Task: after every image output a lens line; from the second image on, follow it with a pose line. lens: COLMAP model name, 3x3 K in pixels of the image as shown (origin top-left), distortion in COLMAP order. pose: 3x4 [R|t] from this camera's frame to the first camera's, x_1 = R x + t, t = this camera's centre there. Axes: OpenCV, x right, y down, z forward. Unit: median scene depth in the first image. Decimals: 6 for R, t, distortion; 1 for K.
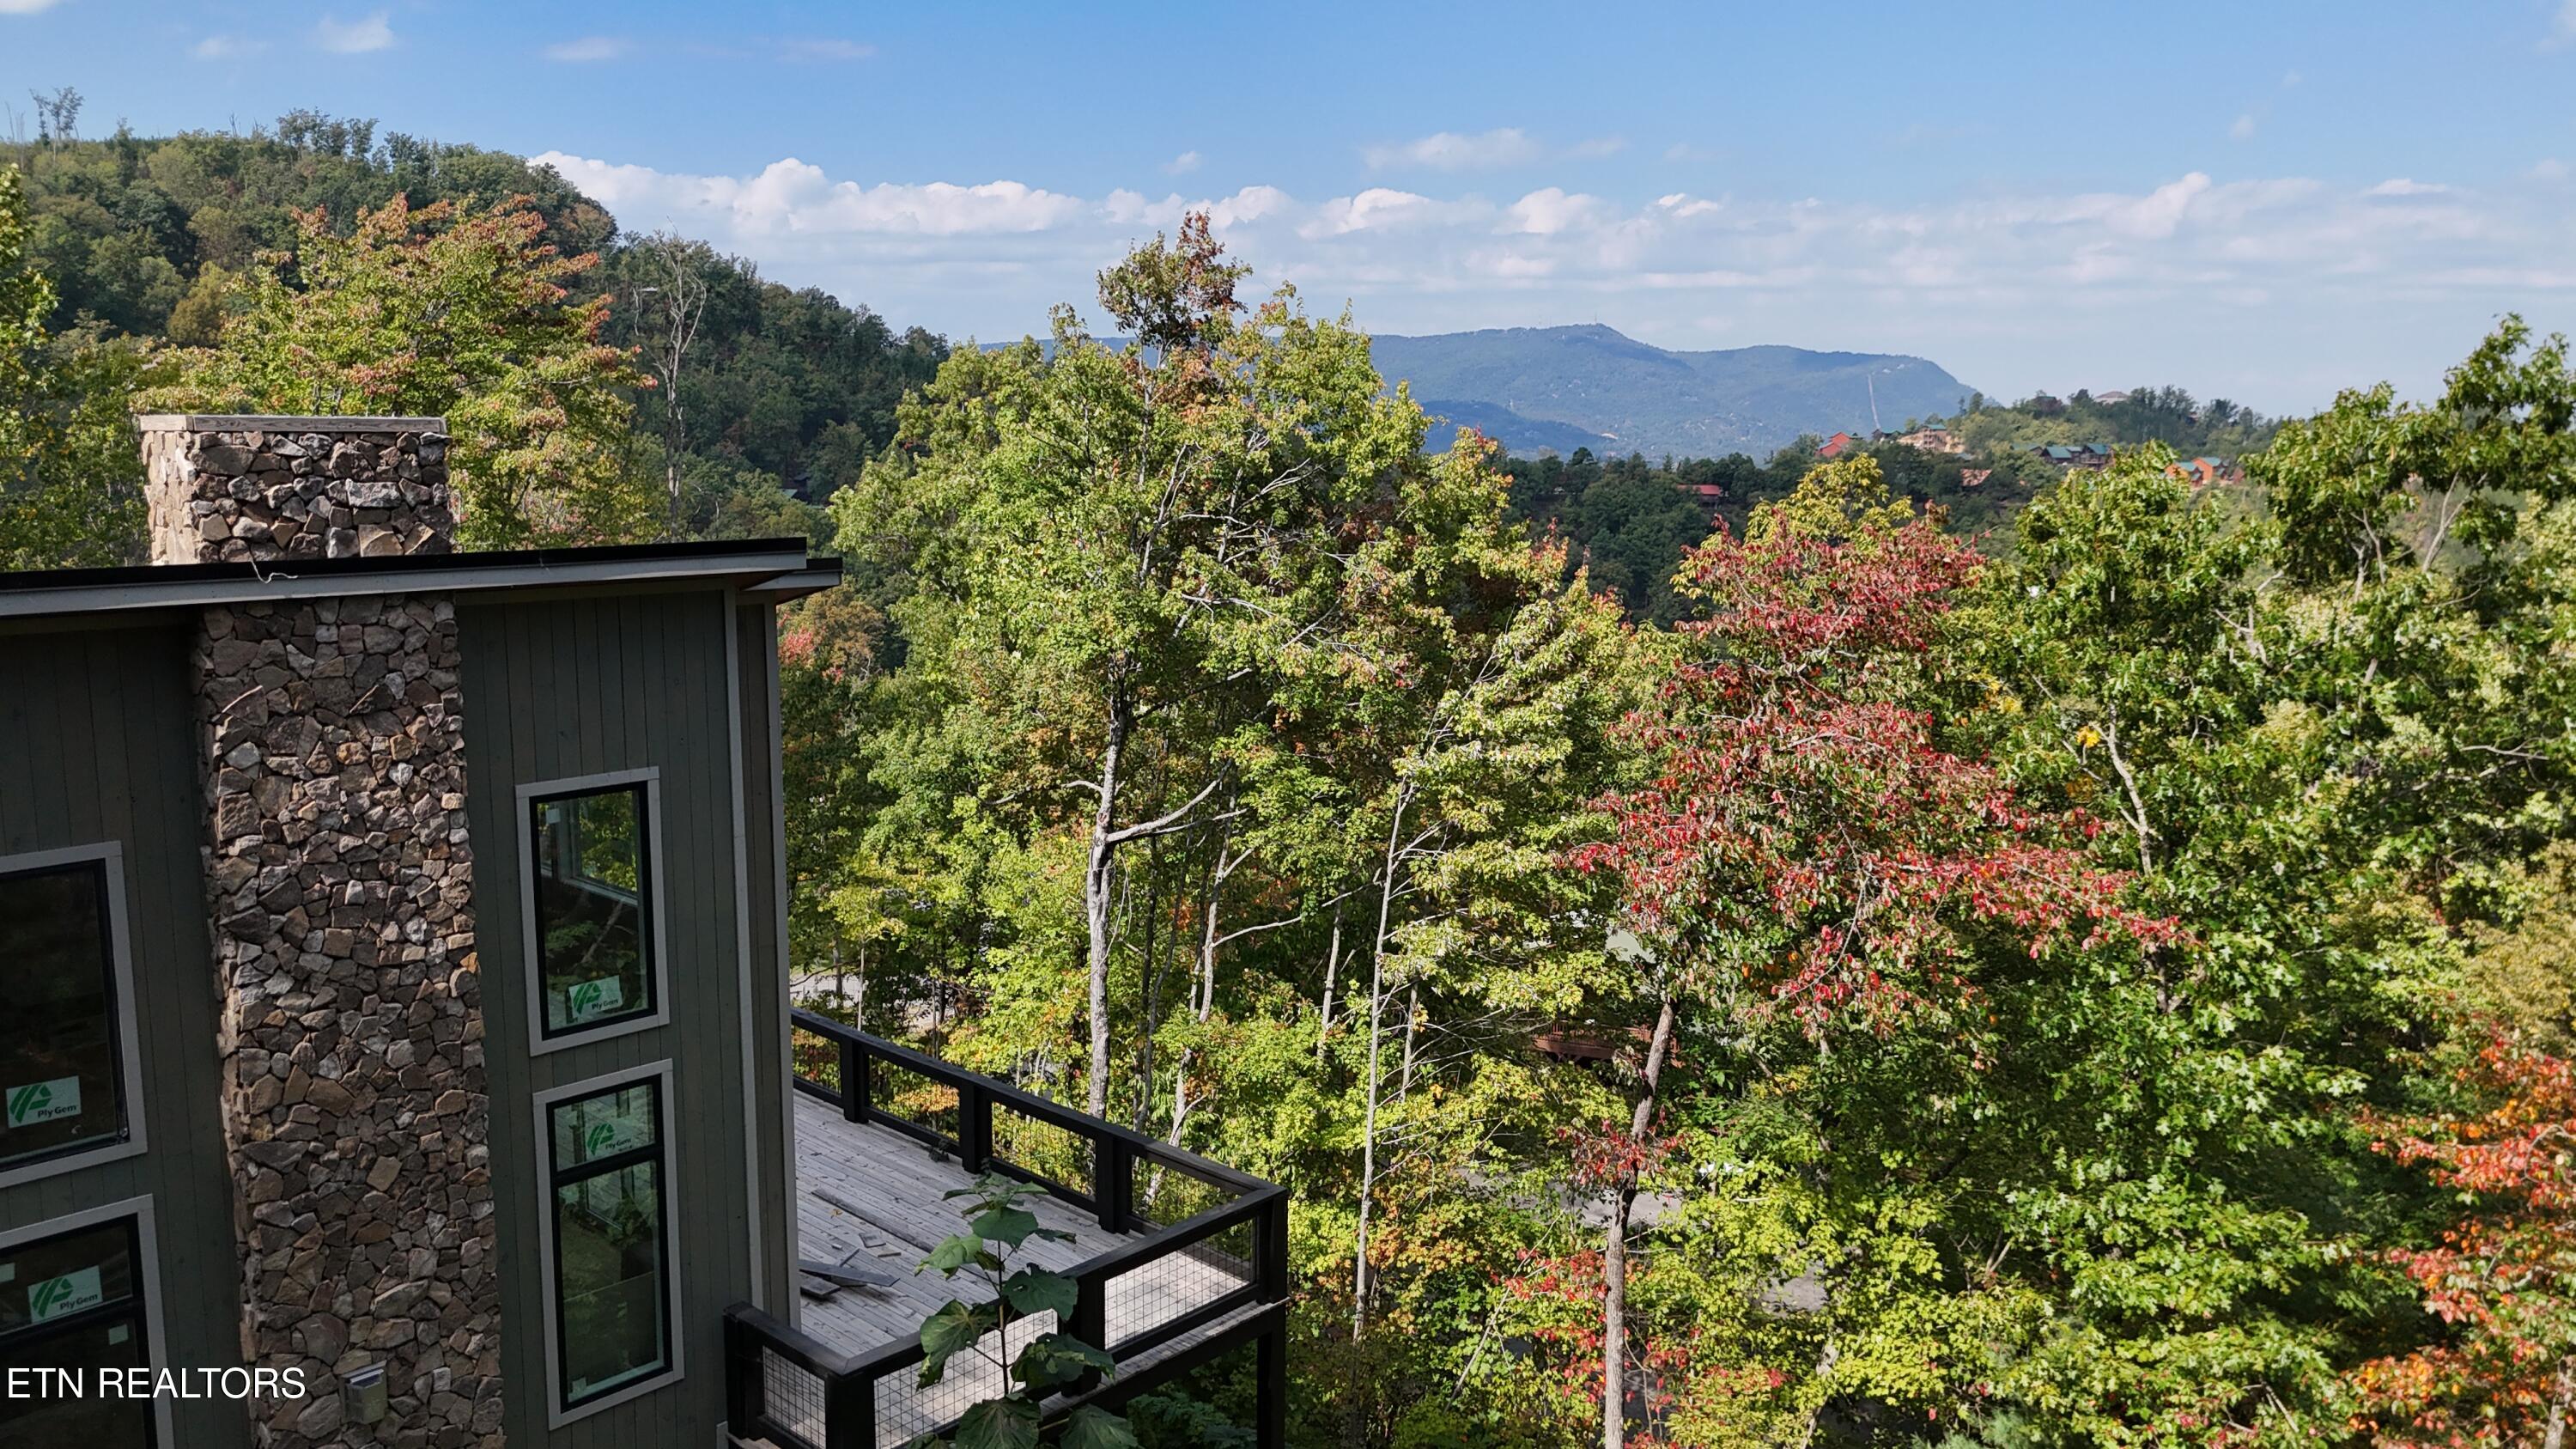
lens RADIAL K [[1908.3, 0, 1288.0], [0, 1908.3, 724.5], [0, 0, 1]] dist [0.122281, -0.137257]
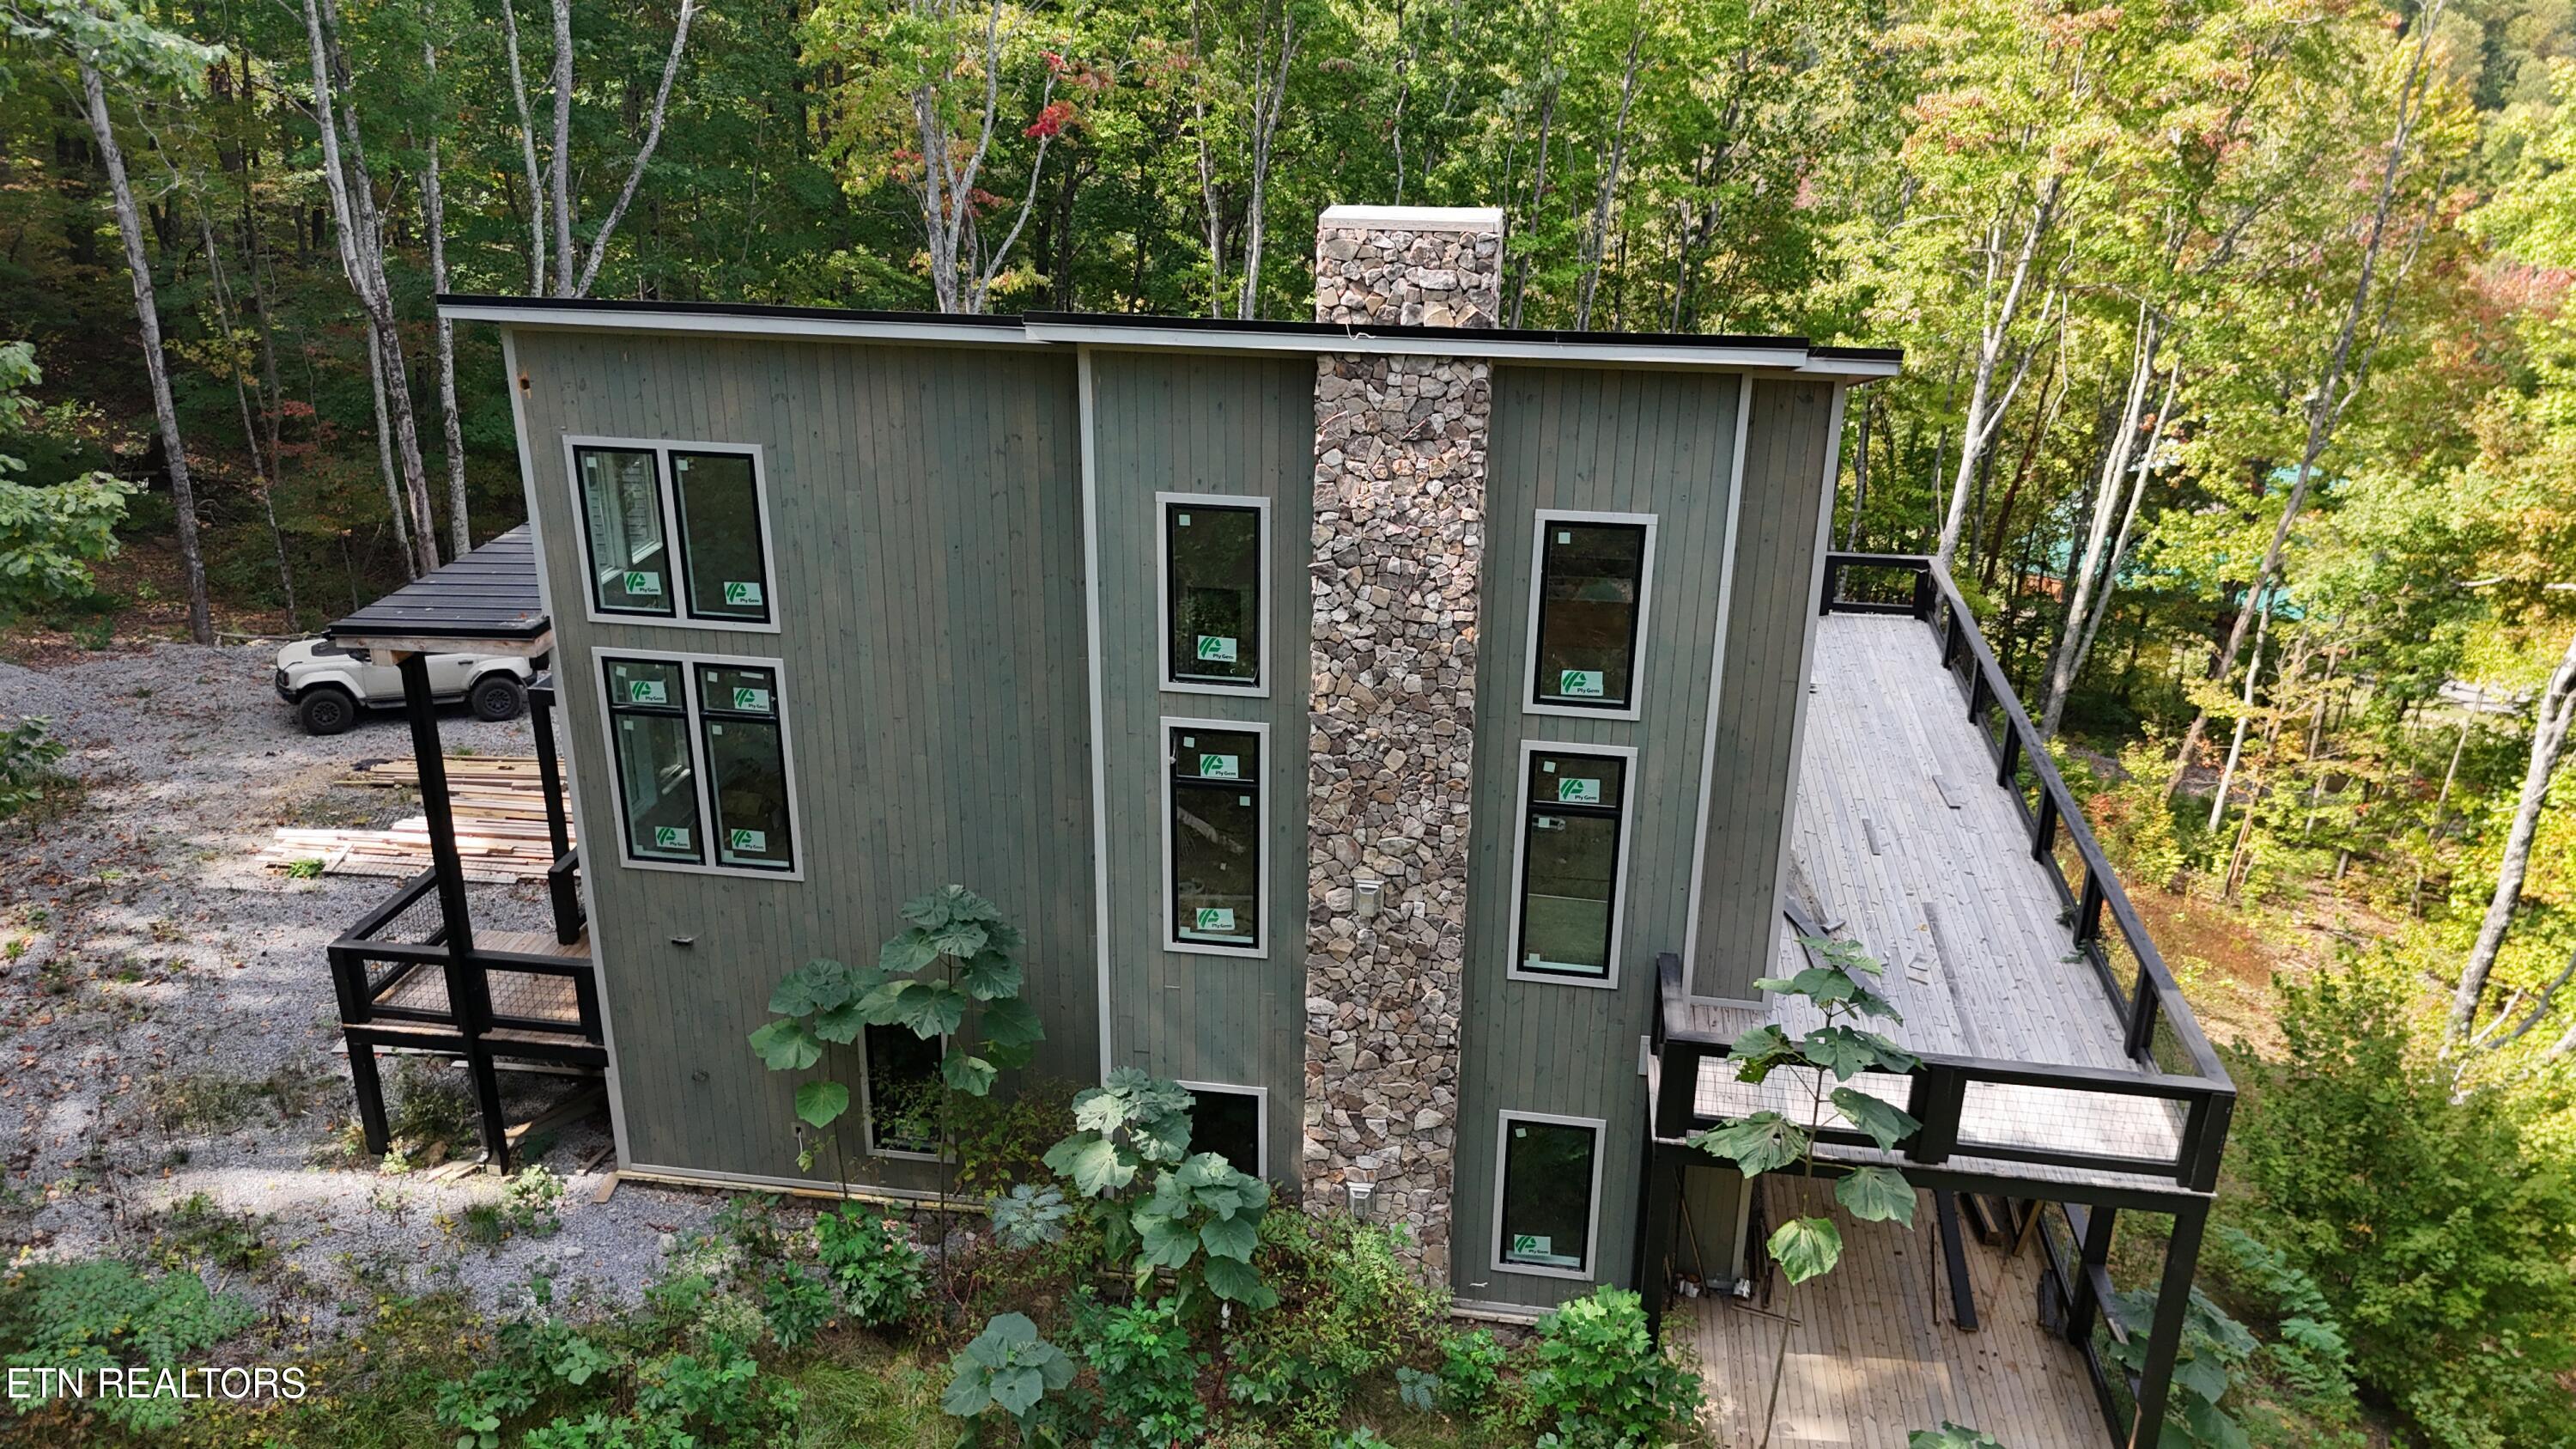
lens RADIAL K [[1908.3, 0, 1288.0], [0, 1908.3, 724.5], [0, 0, 1]] dist [0.122281, -0.137257]
pose [[0.566242, 0.310209, -0.763636, 0.568213], [-0.134713, 0.948847, 0.285556, -0.188742], [0.813156, -0.058823, 0.579066, 0.133003]]
